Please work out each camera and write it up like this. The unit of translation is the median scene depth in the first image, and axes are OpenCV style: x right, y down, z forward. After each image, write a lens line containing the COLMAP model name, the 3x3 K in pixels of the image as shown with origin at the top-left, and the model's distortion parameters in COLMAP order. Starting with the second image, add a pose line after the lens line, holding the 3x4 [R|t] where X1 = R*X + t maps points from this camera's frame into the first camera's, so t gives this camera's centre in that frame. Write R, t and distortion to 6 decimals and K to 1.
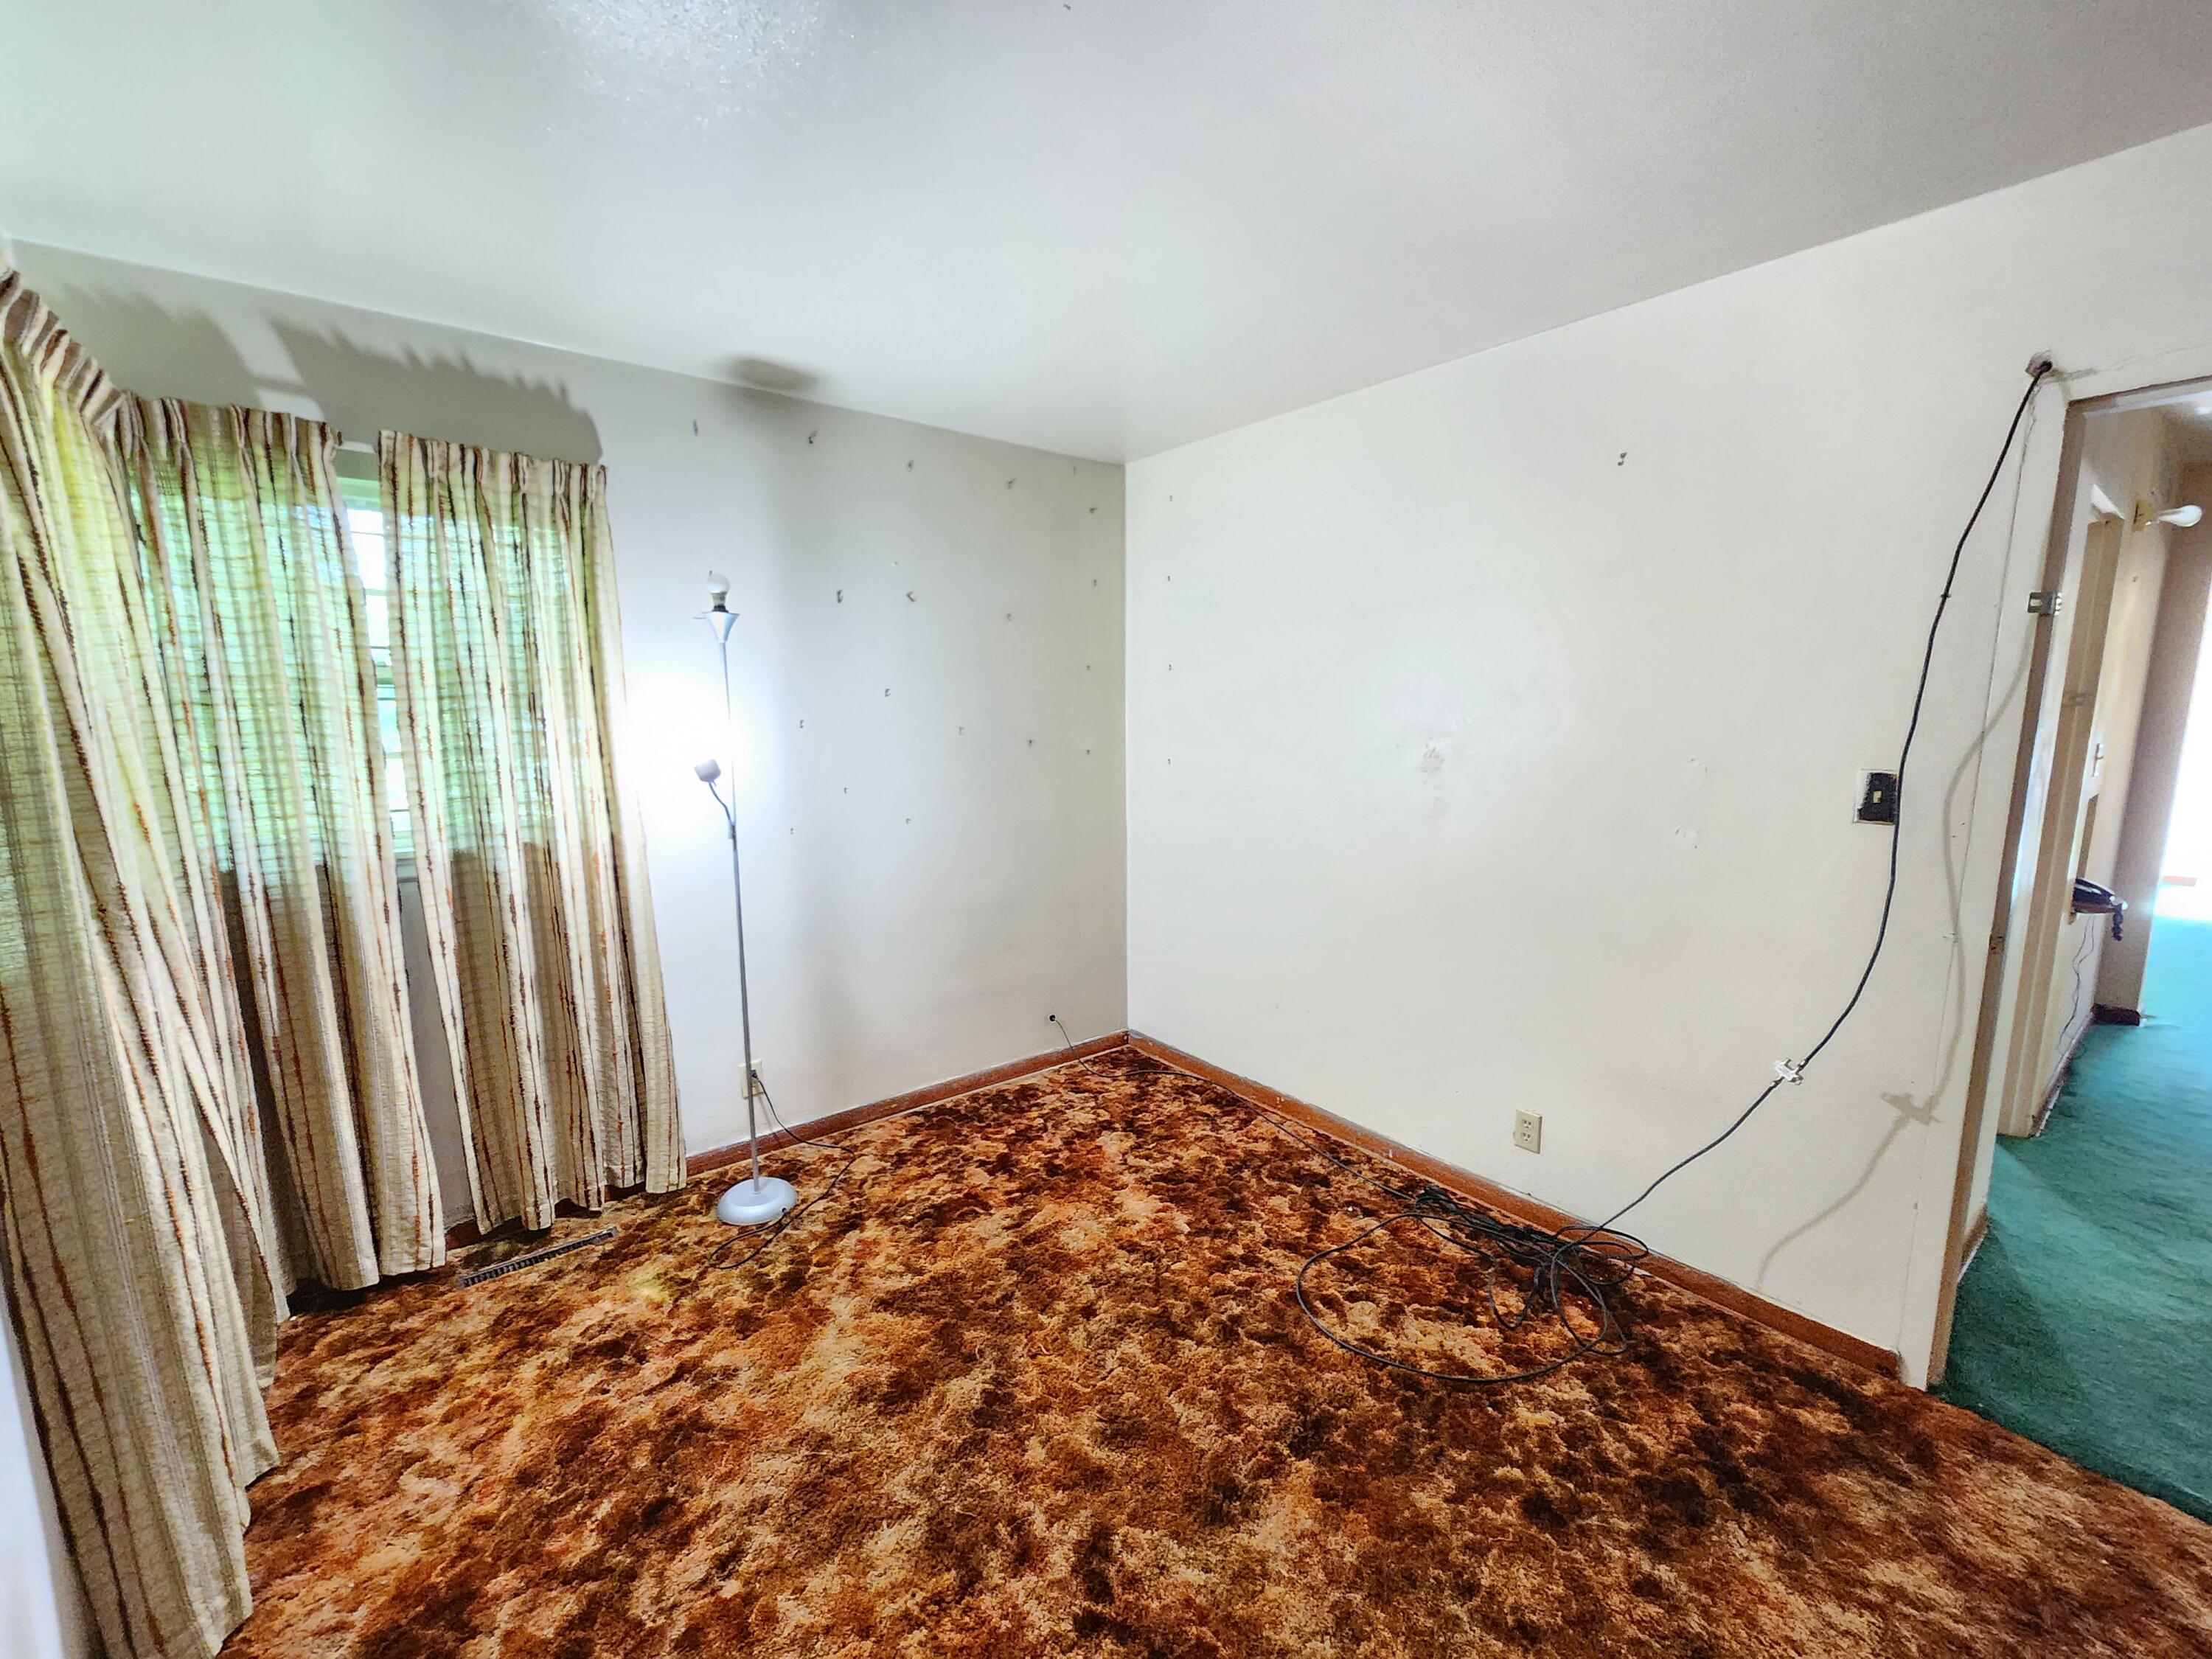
lens RADIAL K [[901.8, 0, 1104.5], [0, 901.8, 840.4], [0, 0, 1]] dist [-0.000581, 0.000087]
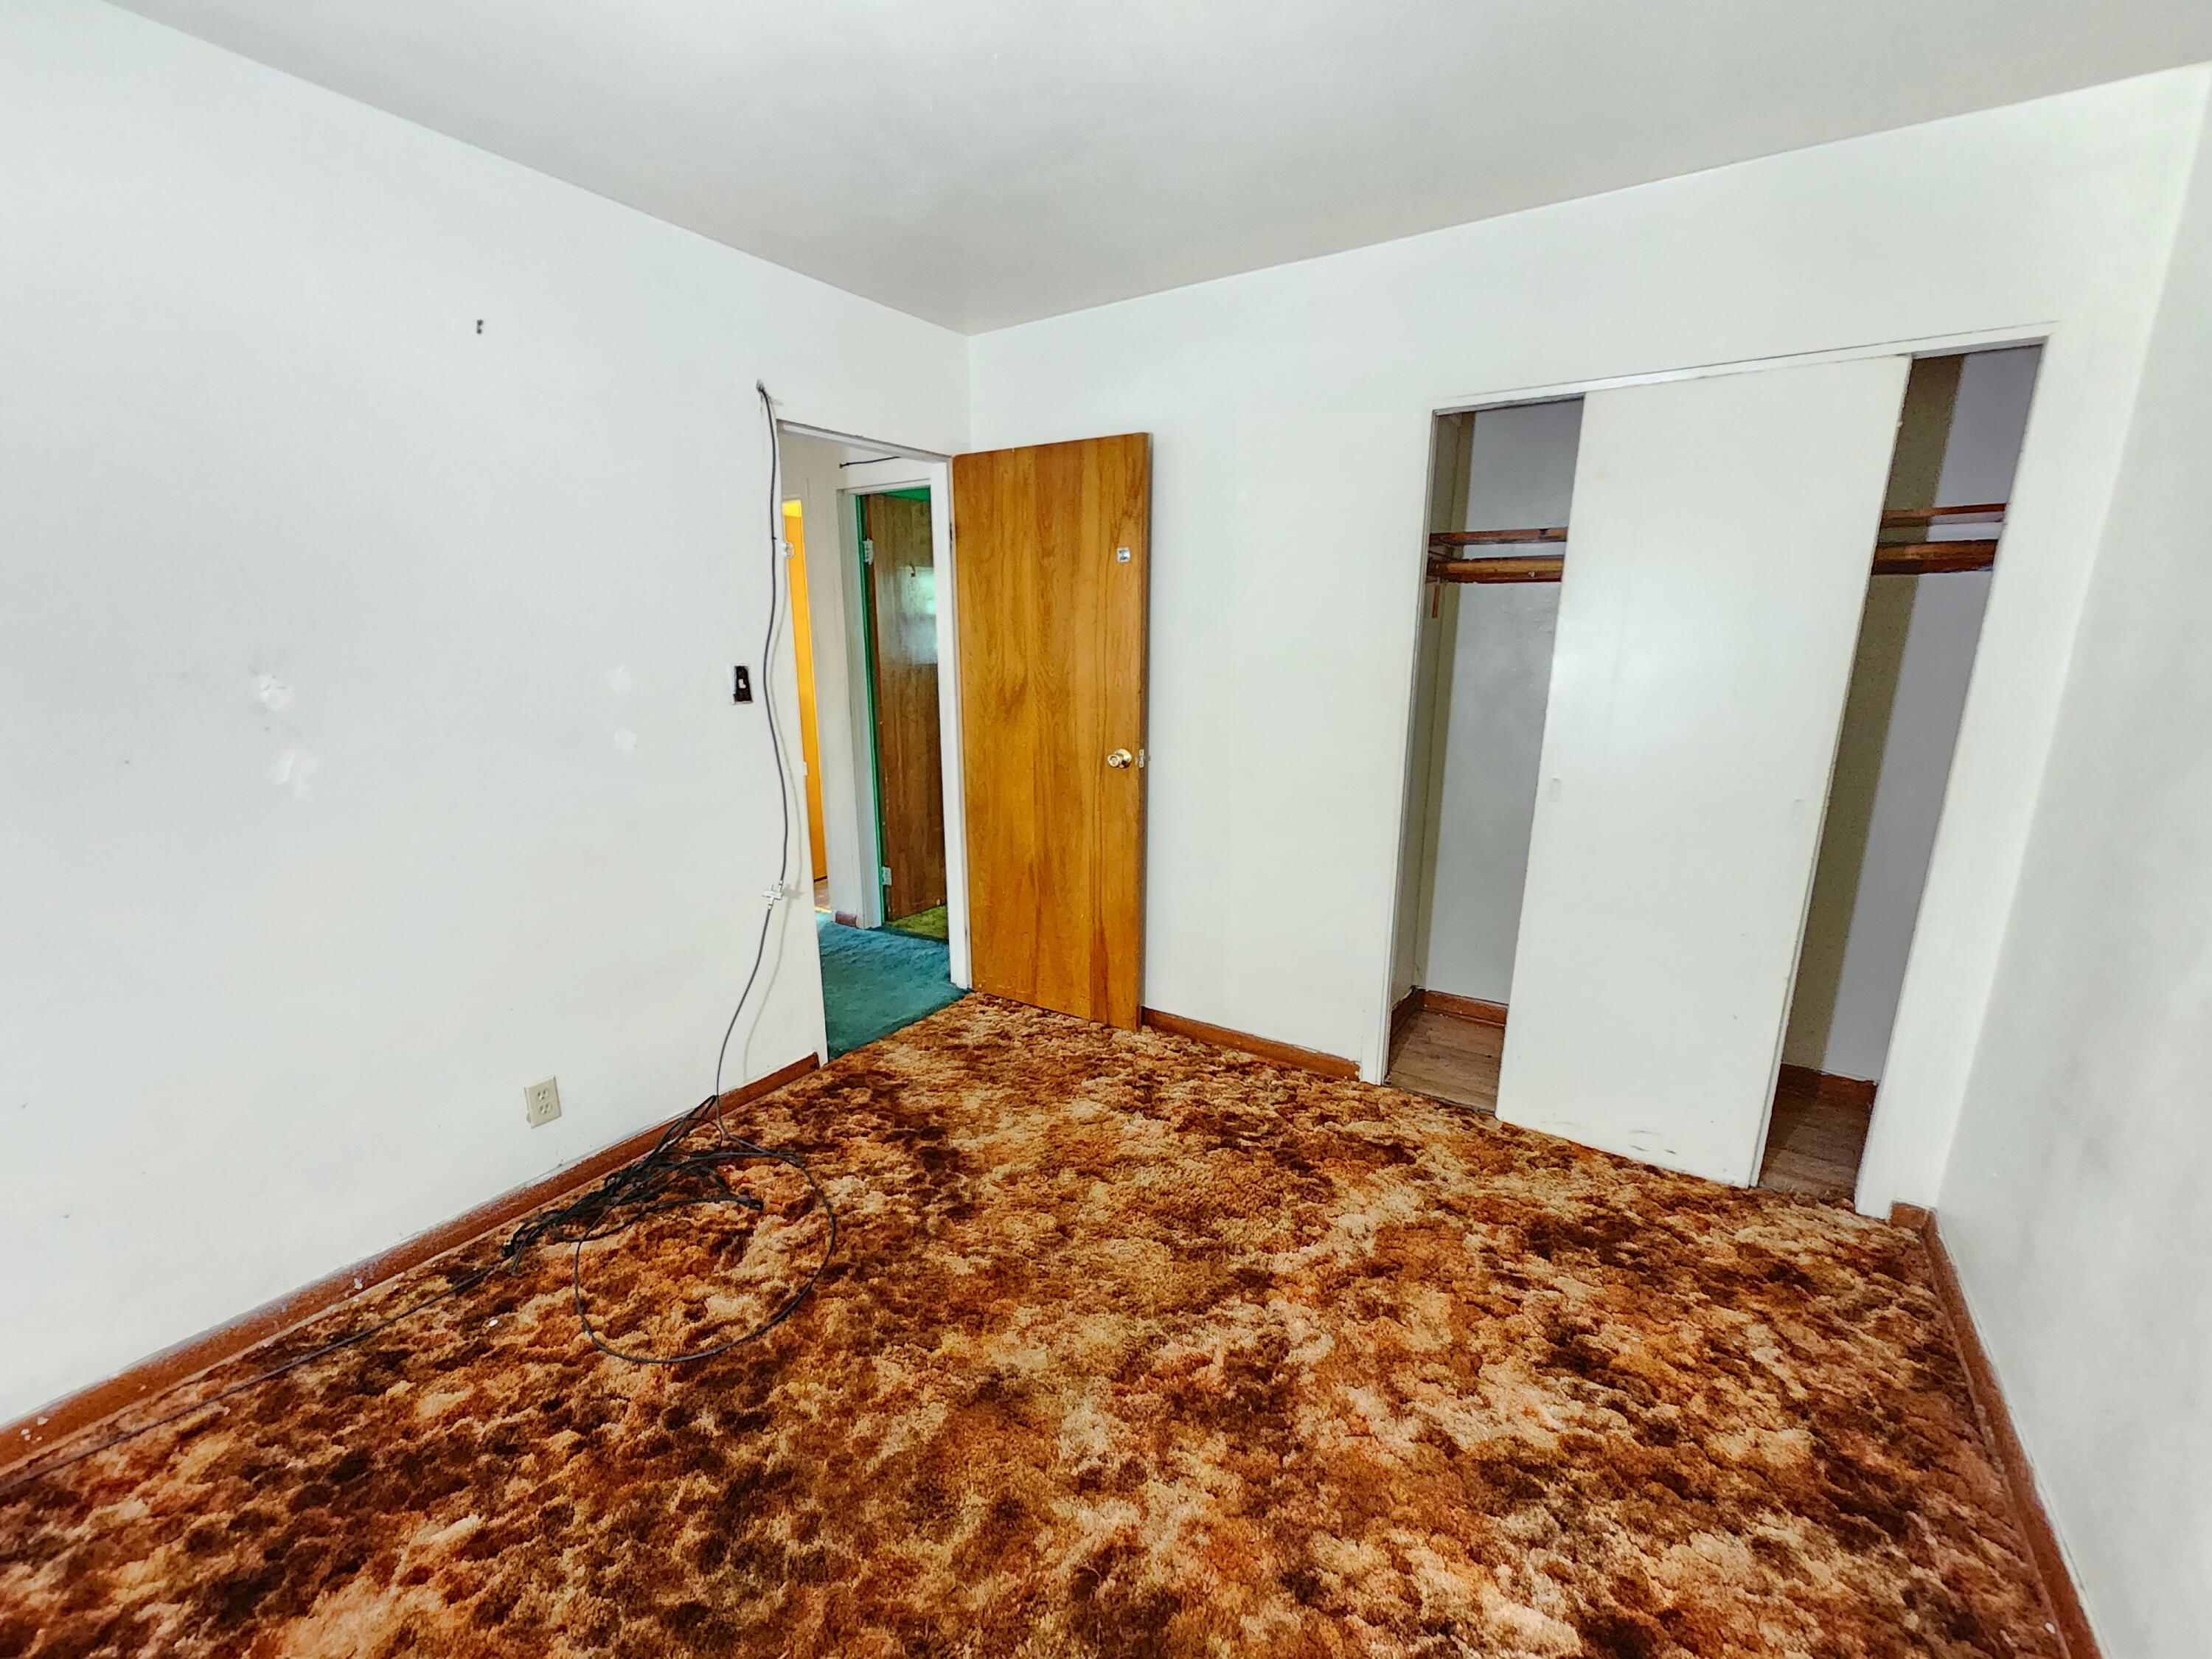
lens RADIAL K [[913.0, 0, 1106.0], [0, 913.0, 829.5], [0, 0, 1]] dist [0.000649, 0.000020]
pose [[-0.308865, -0.193556, 0.931203, -0.575289], [0.144755, 0.958101, 0.247160, -0.086381], [-0.940026, 0.211135, -0.267906, 0.808002]]
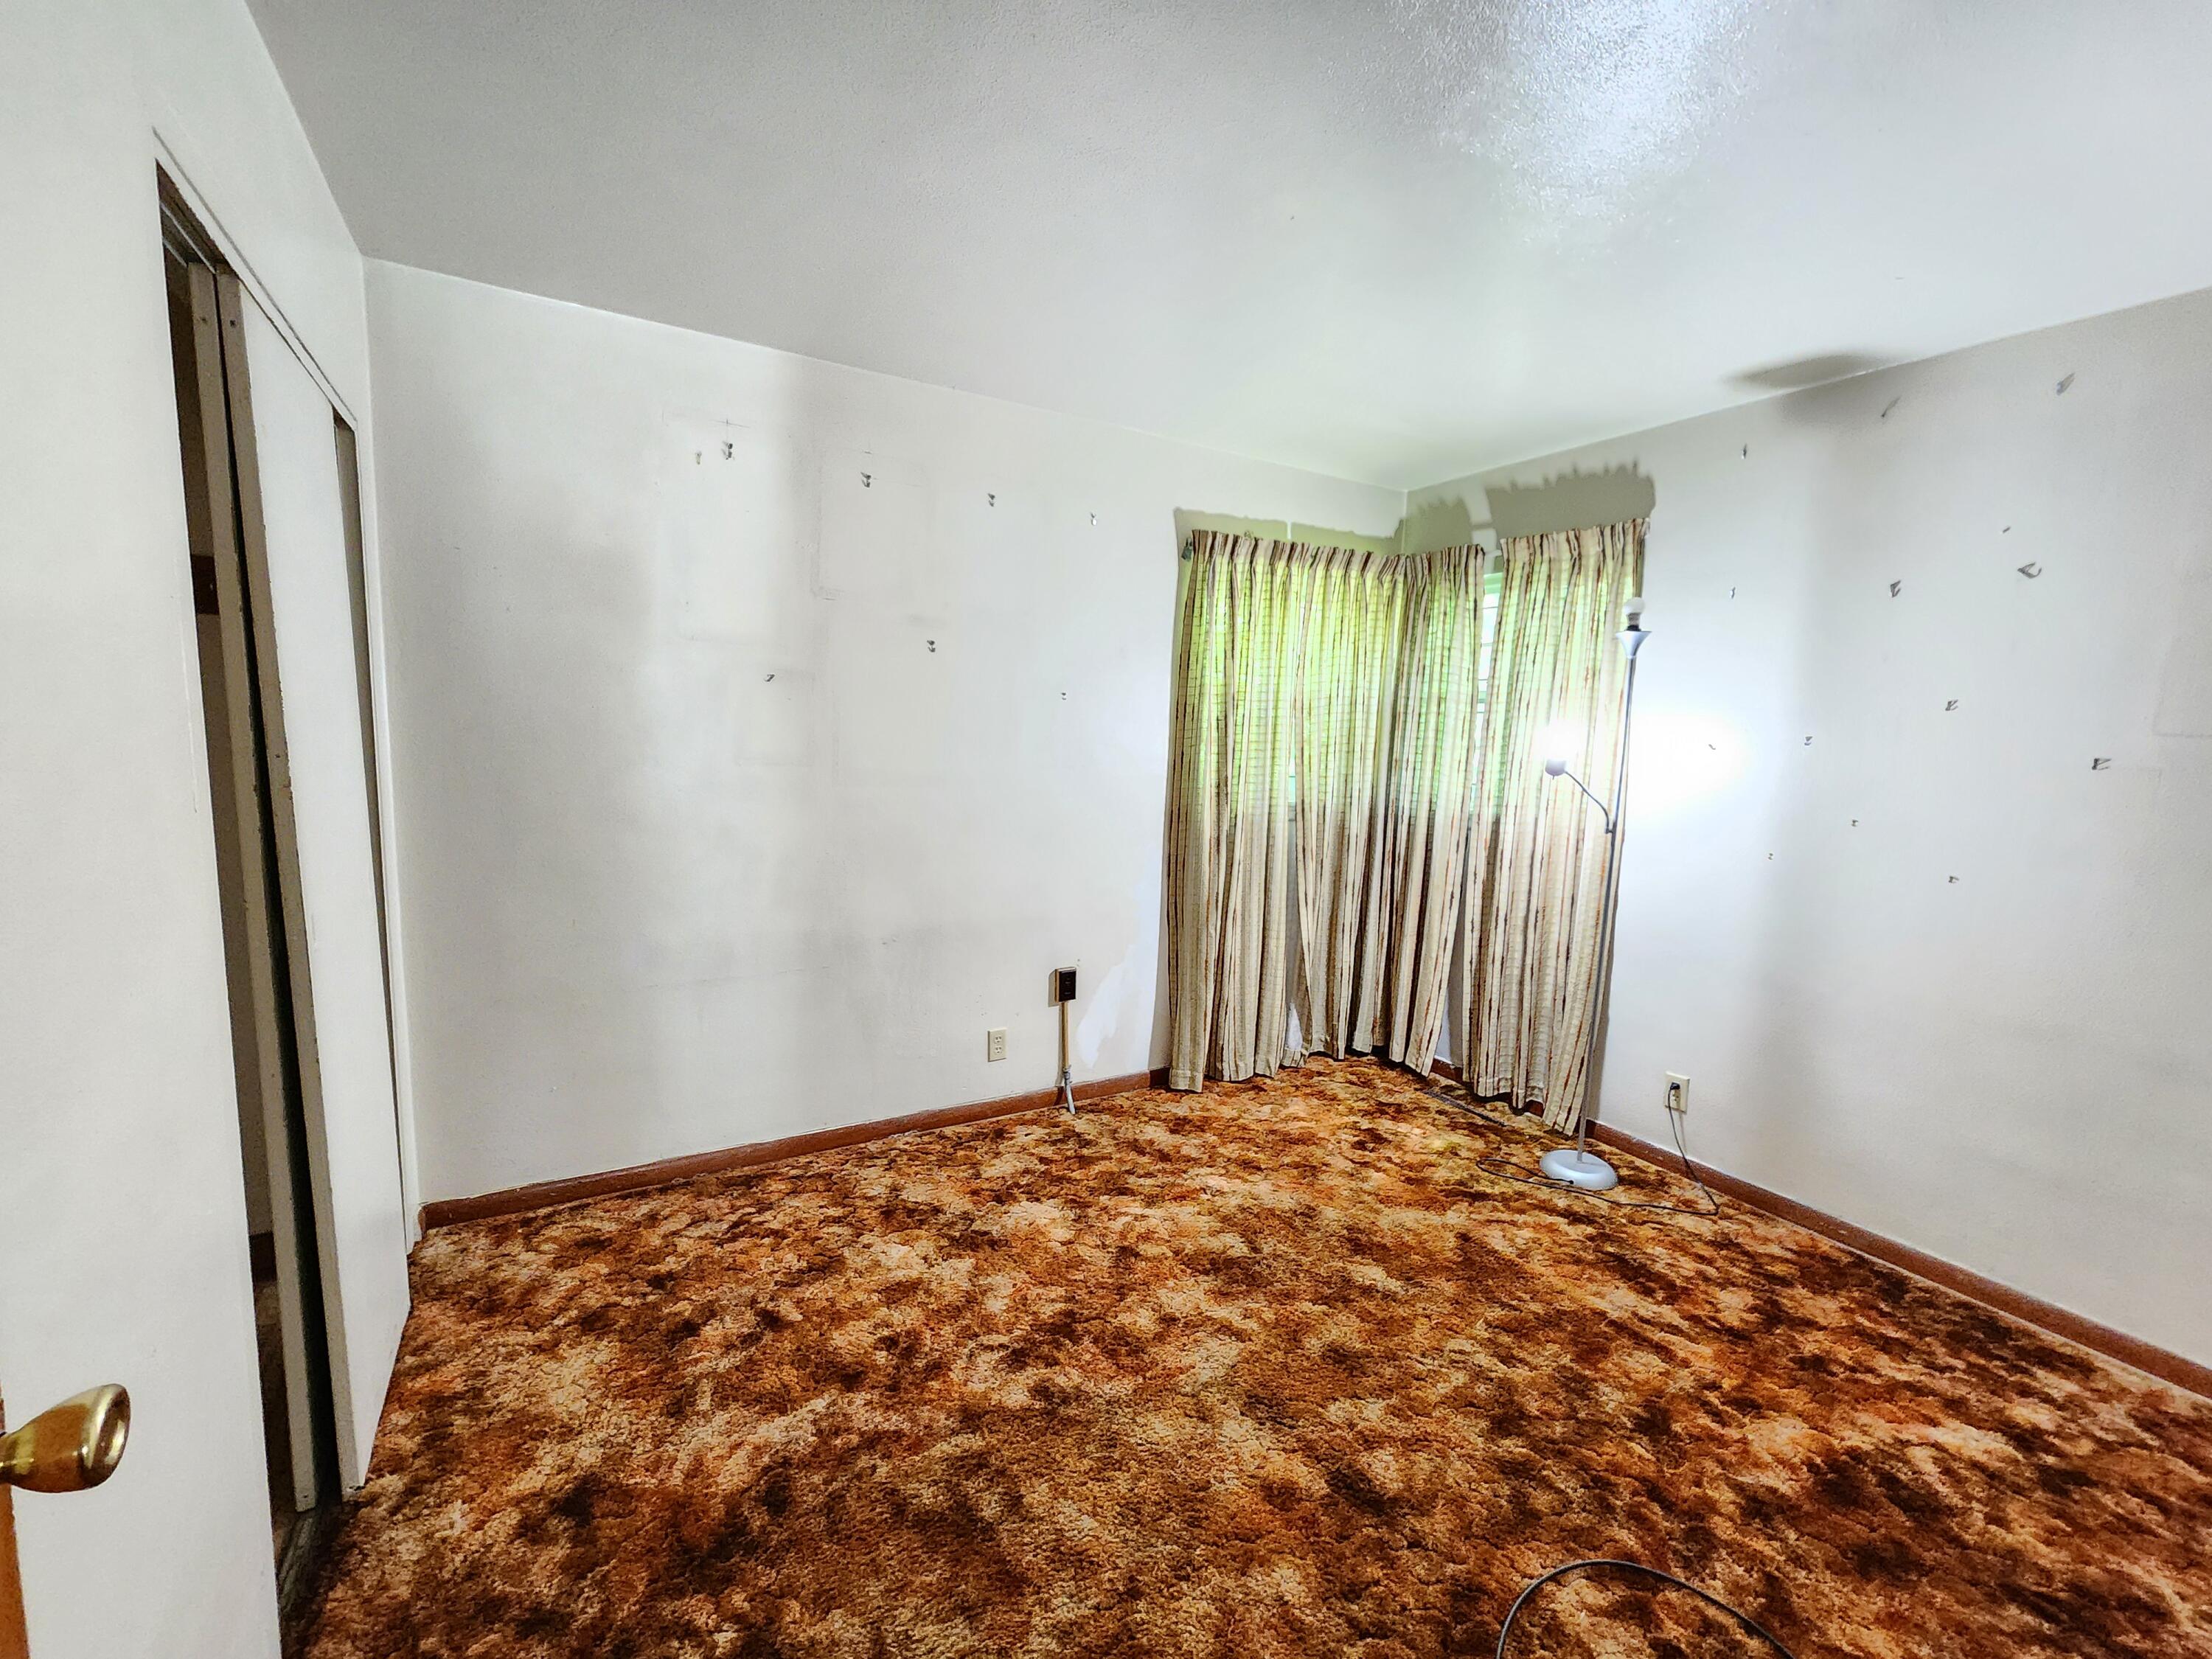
lens RADIAL K [[918.9, 0, 1102.6], [0, 918.9, 836.2], [0, 0, 1]] dist [-0.000714, 0.000674]
pose [[-0.146803, 0.111588, -0.982852, 0.924809], [-0.183049, 0.973391, 0.137854, -0.047937], [0.972081, 0.200148, -0.122470, 0.625037]]
